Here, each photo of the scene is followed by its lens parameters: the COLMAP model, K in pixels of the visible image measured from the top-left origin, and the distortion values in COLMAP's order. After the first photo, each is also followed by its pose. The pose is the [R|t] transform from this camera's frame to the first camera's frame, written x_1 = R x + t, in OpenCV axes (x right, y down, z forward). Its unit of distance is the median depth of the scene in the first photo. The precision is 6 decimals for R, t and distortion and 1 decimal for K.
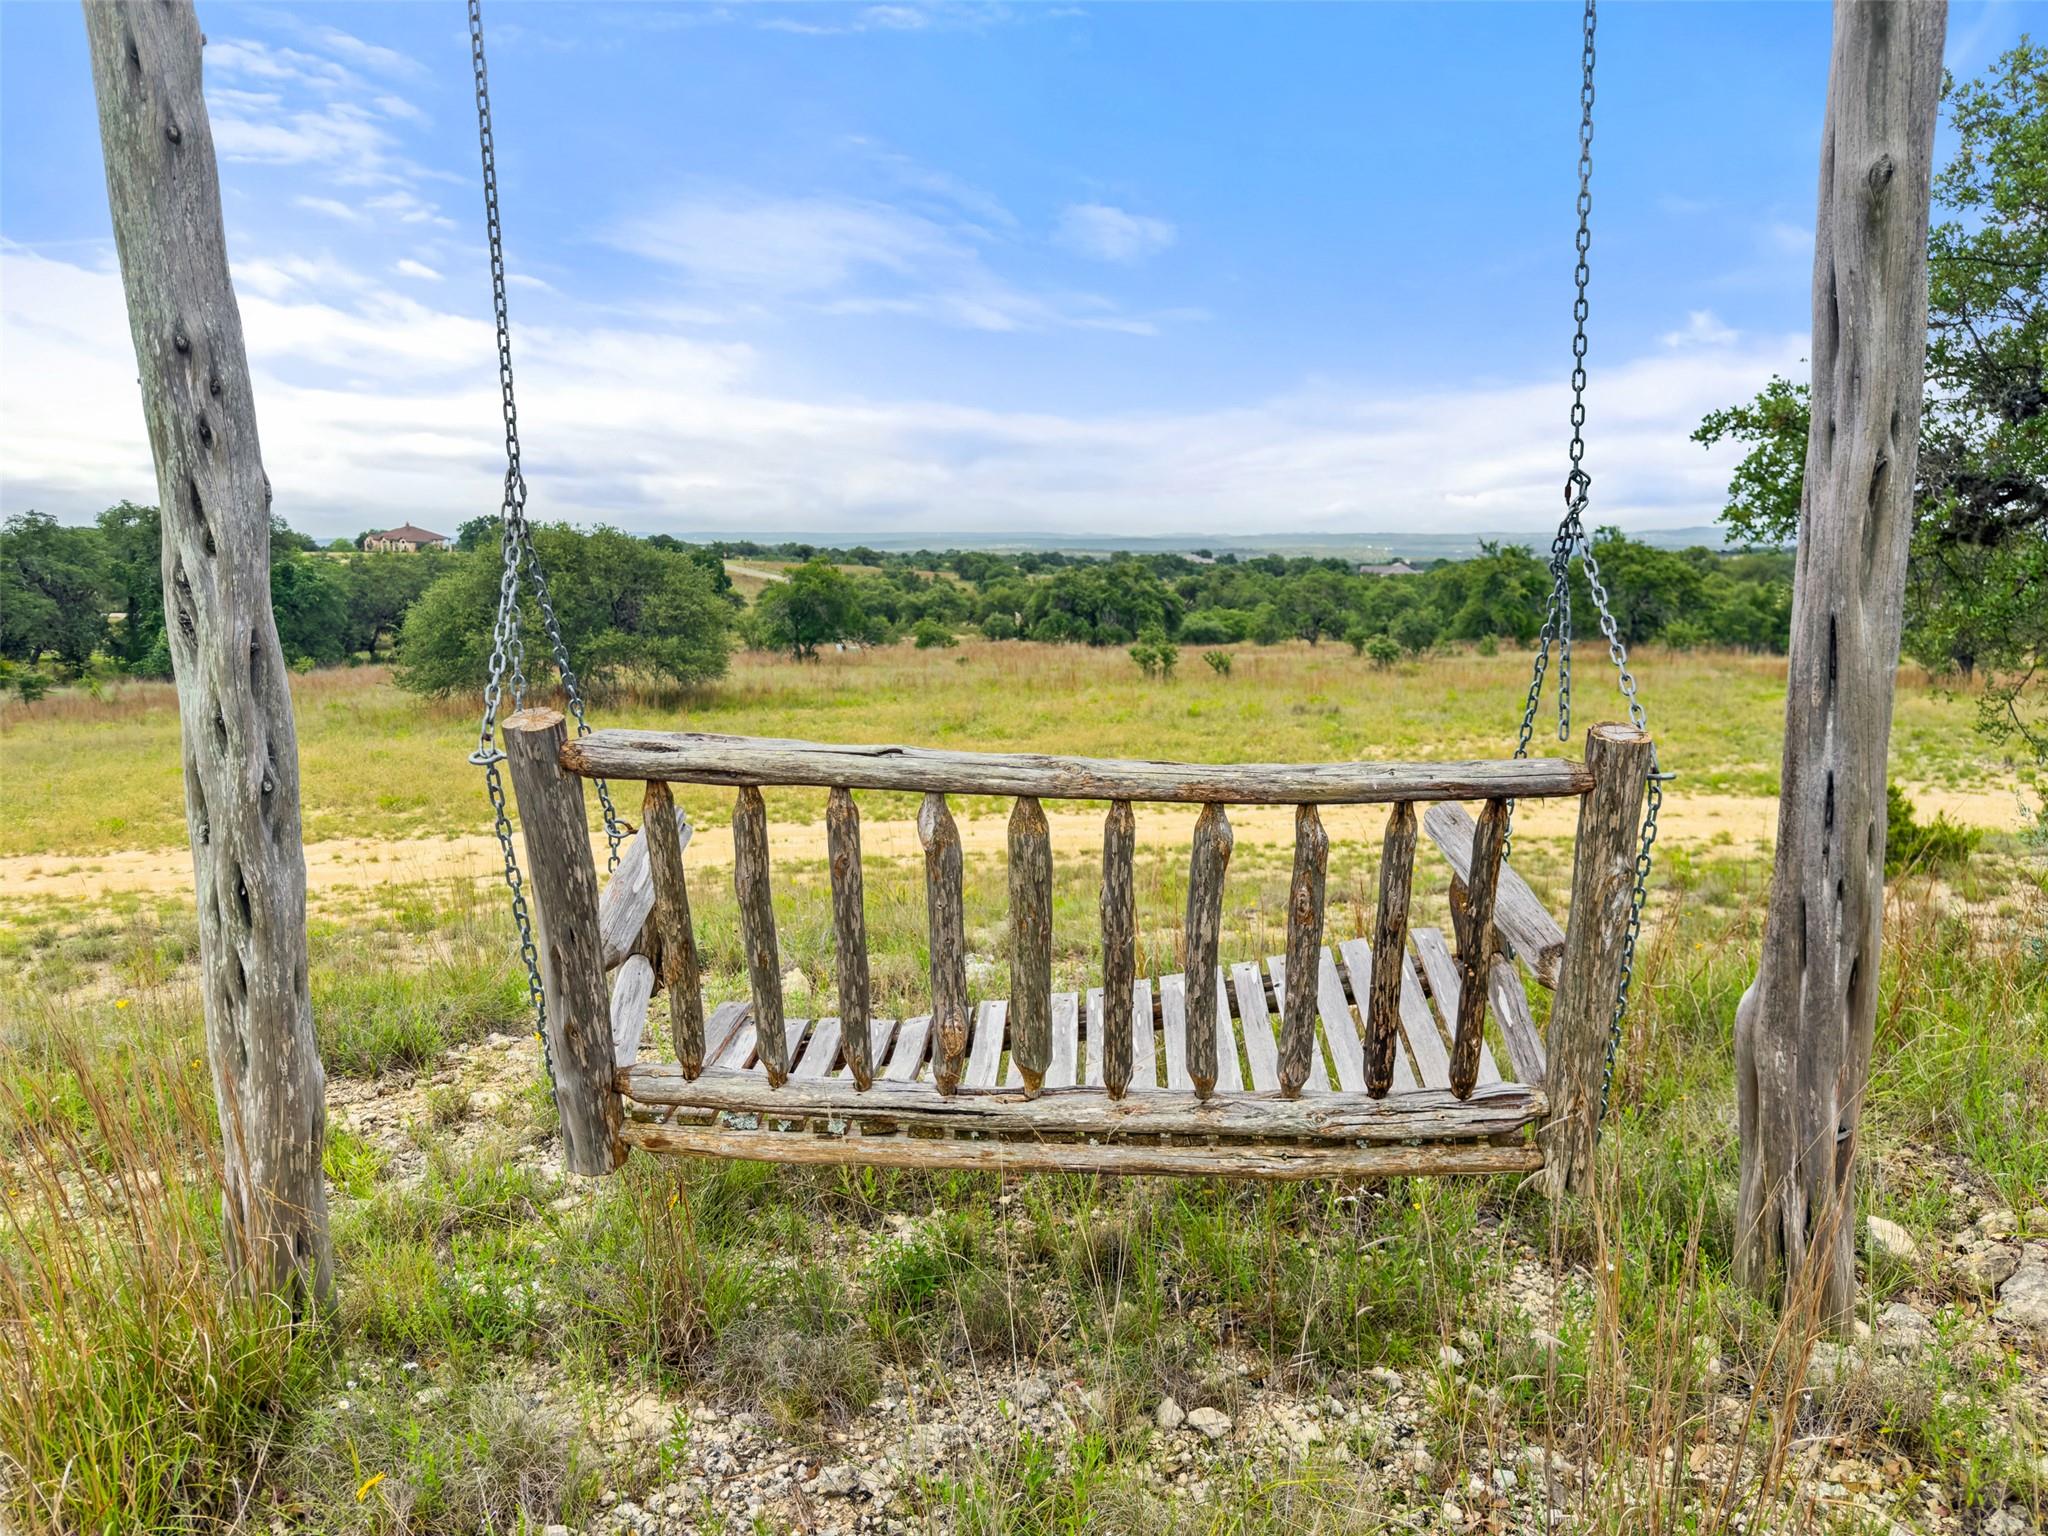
lens RADIAL K [[1419.8, 0, 1019.2], [0, 1419.8, 725.1], [0, 0, 1]] dist [0.008932, -0.002855]
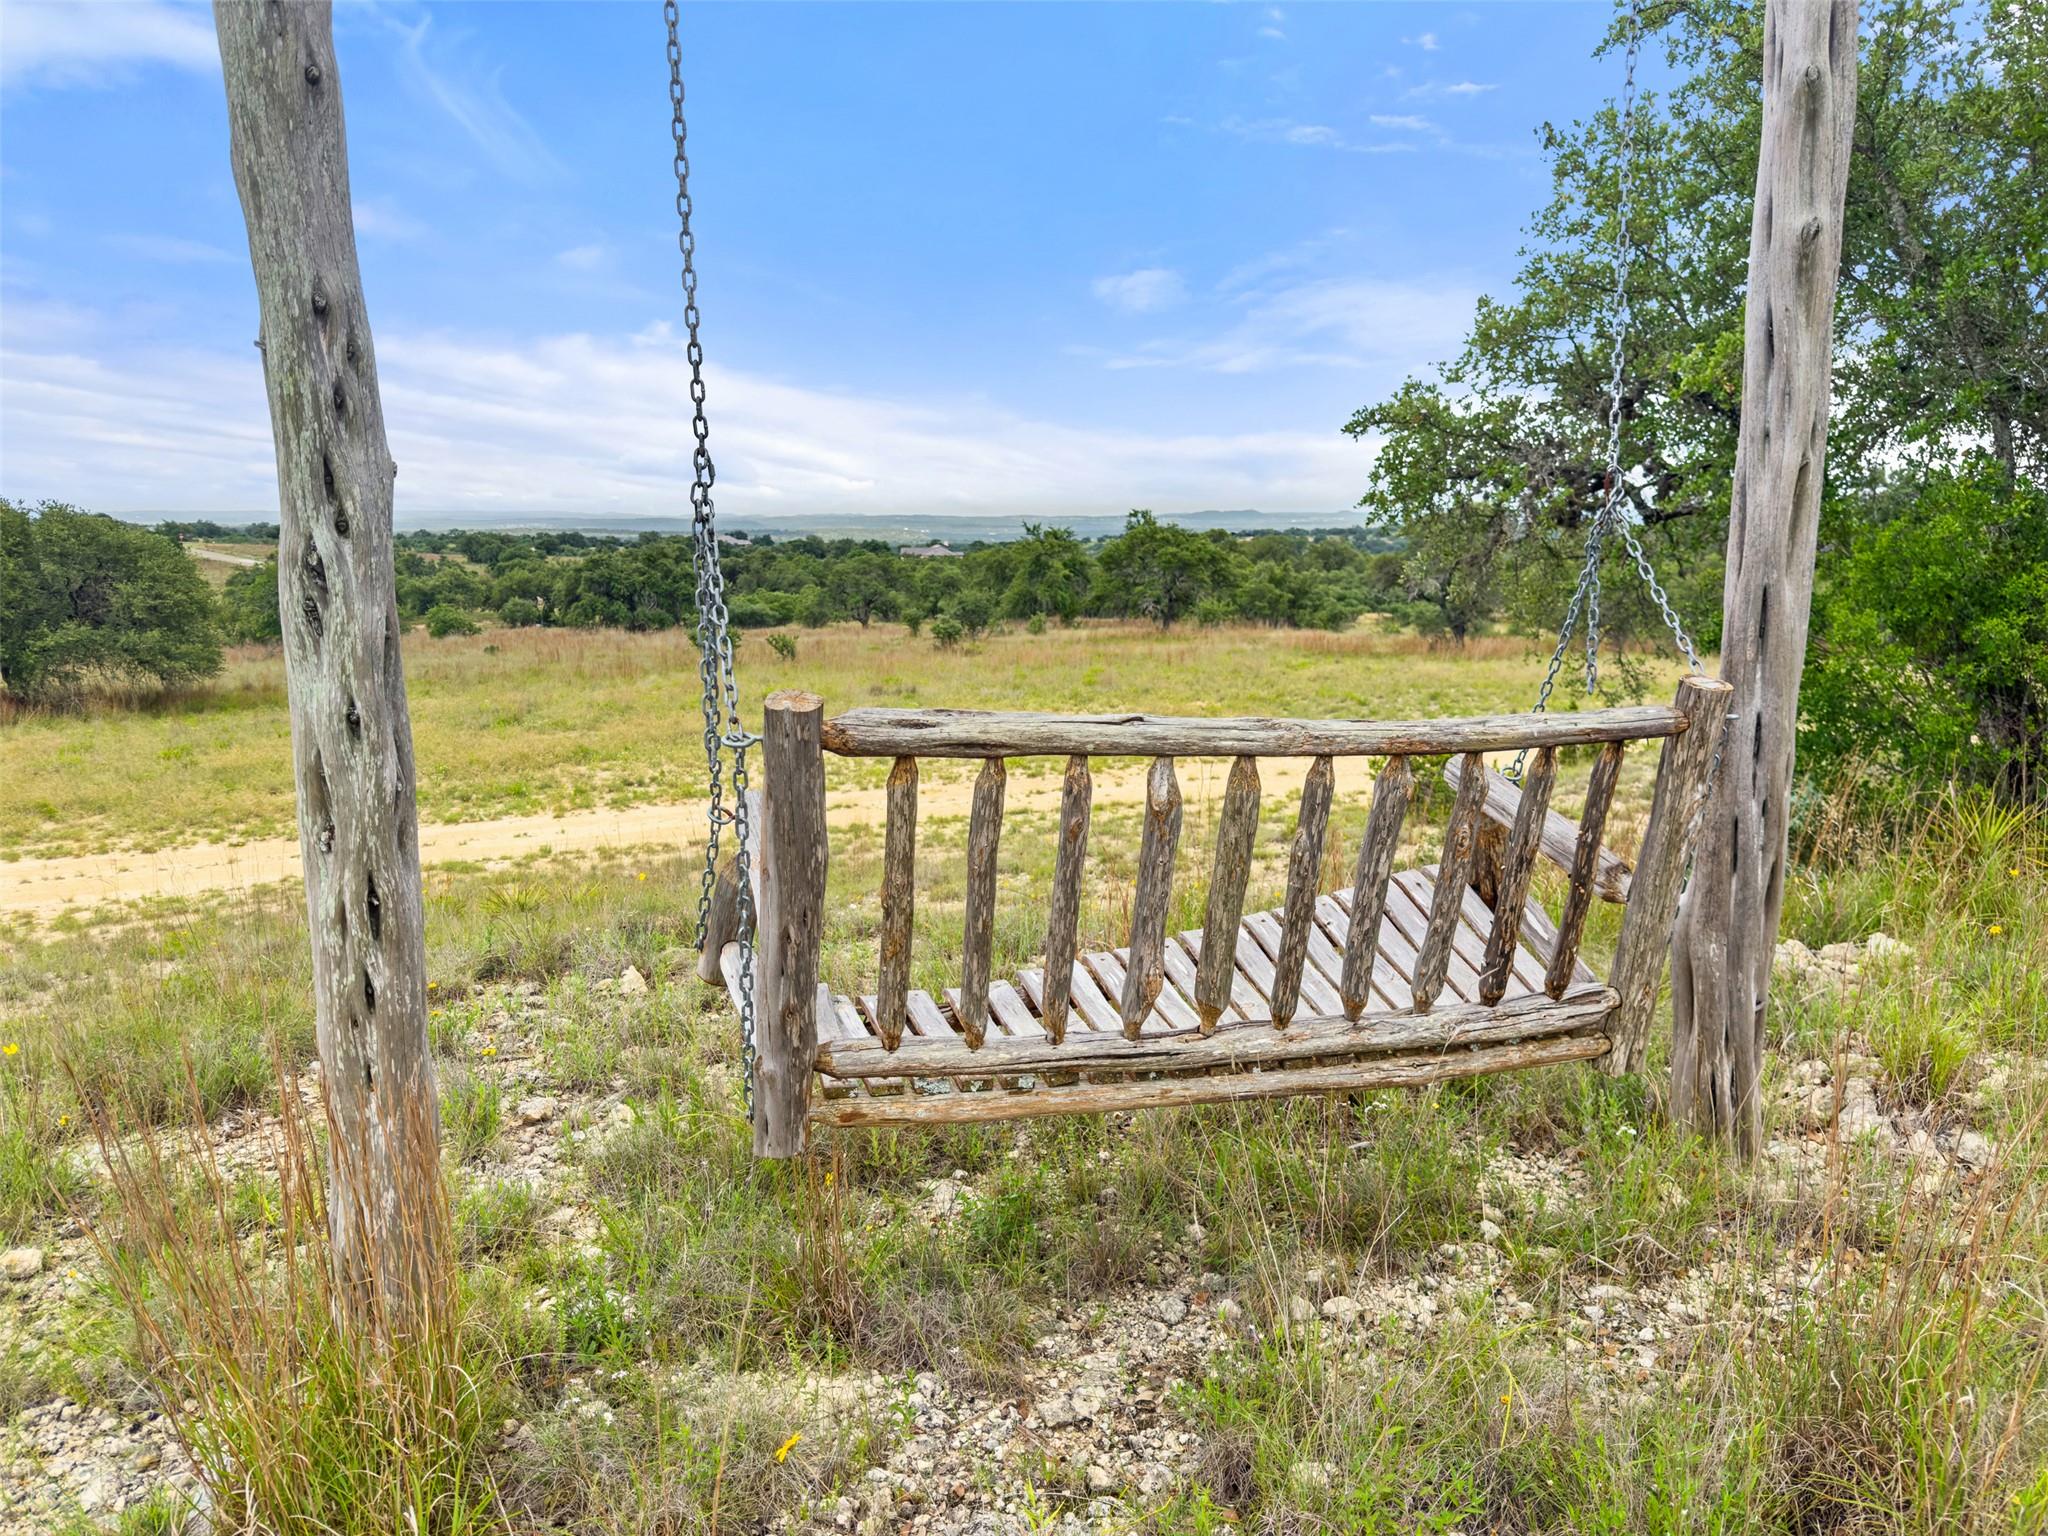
lens RADIAL K [[1450.9, 0, 937.8], [0, 1450.9, 727.7], [0, 0, 1]] dist [0.054369, -0.101982]
pose [[0.959108, -0.036842, 0.280633, -0.458015], [0.033650, 0.999303, 0.016187, 0.001511], [-0.281033, -0.006082, 0.959679, -0.011495]]
